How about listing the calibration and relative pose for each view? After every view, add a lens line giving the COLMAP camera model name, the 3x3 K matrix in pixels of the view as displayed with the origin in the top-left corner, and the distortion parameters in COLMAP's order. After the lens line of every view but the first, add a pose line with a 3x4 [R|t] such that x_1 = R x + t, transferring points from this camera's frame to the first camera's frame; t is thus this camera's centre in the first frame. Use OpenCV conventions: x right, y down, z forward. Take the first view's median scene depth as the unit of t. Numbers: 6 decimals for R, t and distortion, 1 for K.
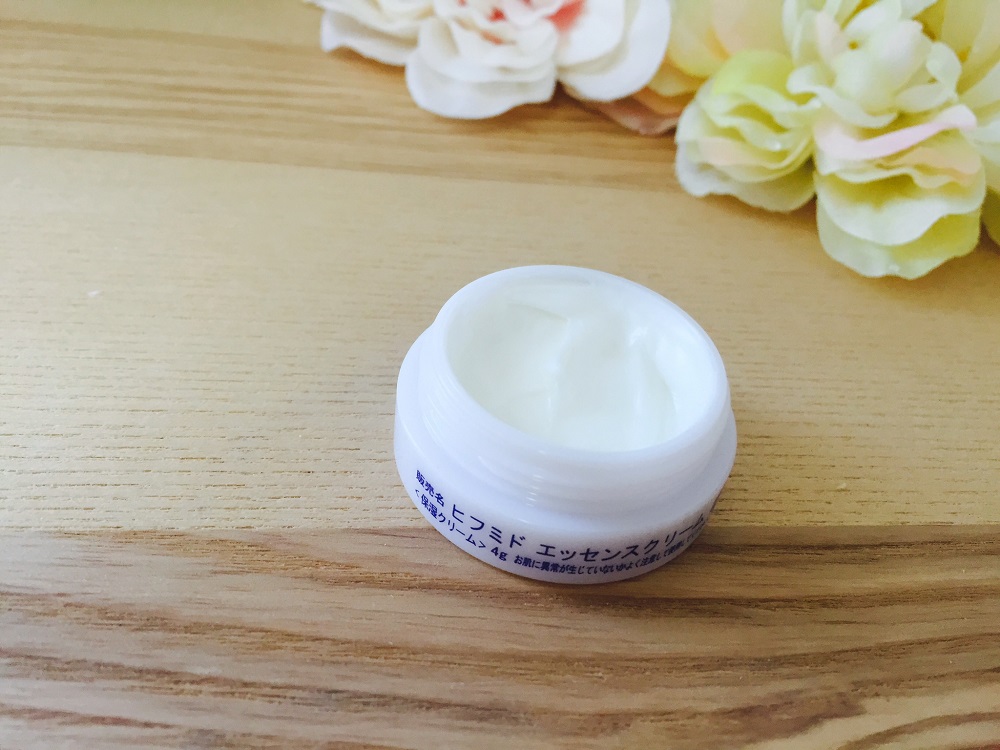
lens RADIAL K [[919.2, 0, 497.1], [0, 919.2, 378.2], [0, 0, 1]] dist [-0.000959, 0.000000]
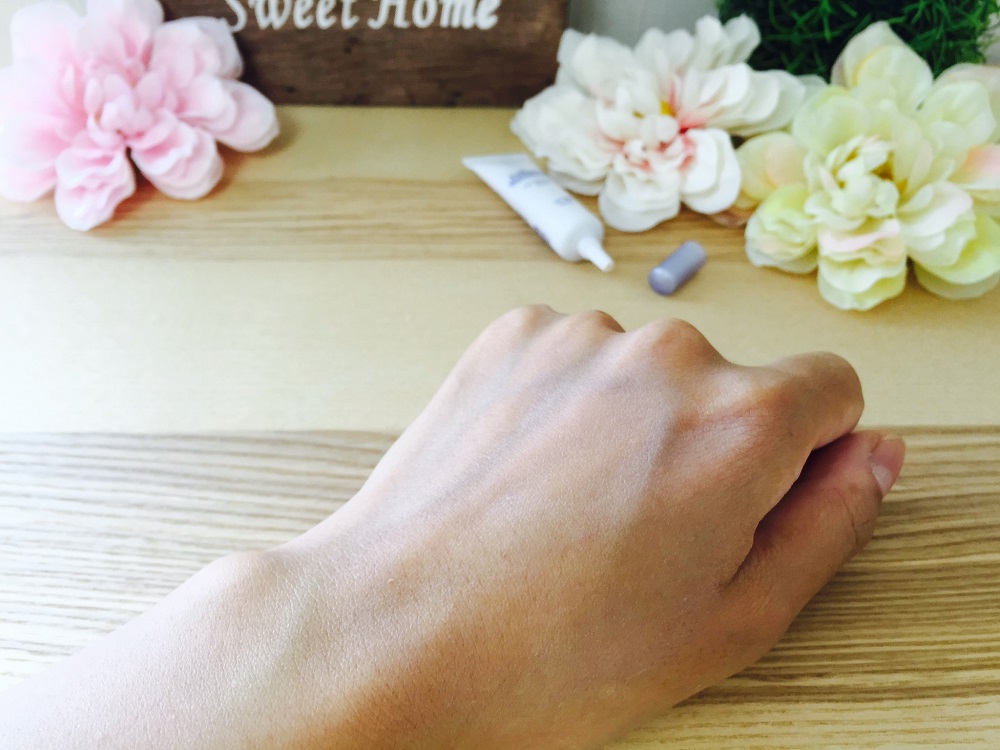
lens RADIAL K [[885.1, 0, 499.5], [0, 885.1, 379.8], [0, 0, 1]] dist [0.057374, -0.127762]
pose [[0.992108, -0.019586, -0.123846, -0.091425], [0.023890, 0.999158, 0.033367, -0.035613], [0.123088, -0.036062, 0.991740, -0.926366]]
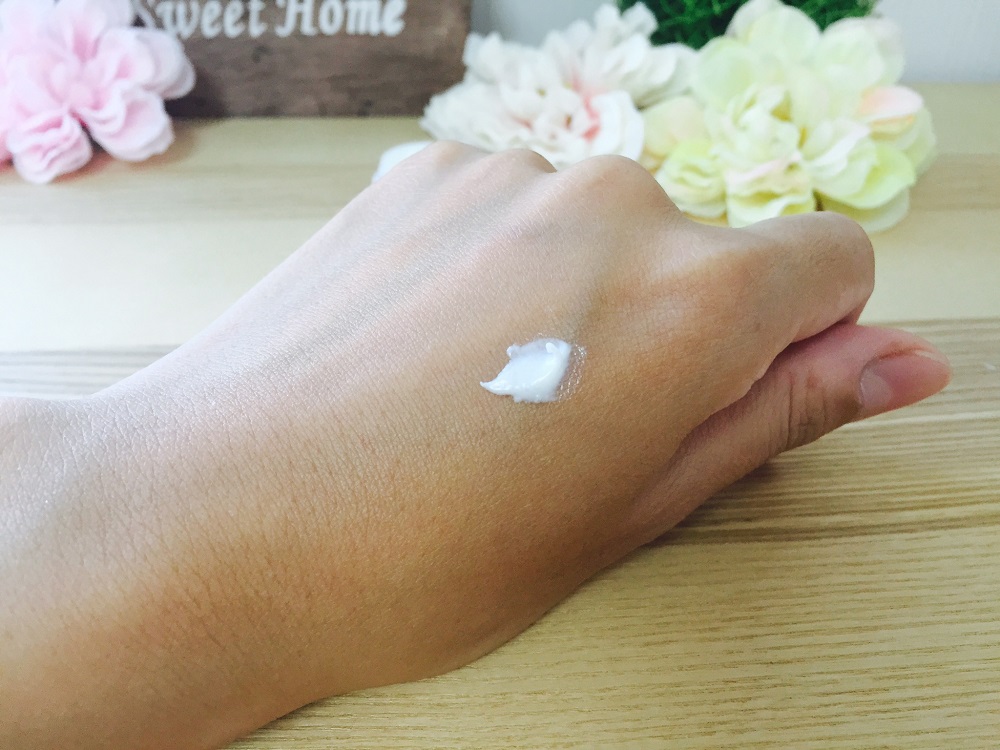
lens RADIAL K [[885.1, 0, 498.2], [0, 885.1, 384.1], [0, 0, 1]] dist [0.057374, -0.127762]
pose [[0.993793, -0.083121, -0.073929, -0.022012], [0.071472, 0.986364, -0.148246, 0.395556], [0.085244, 0.142042, 0.986183, -0.788893]]
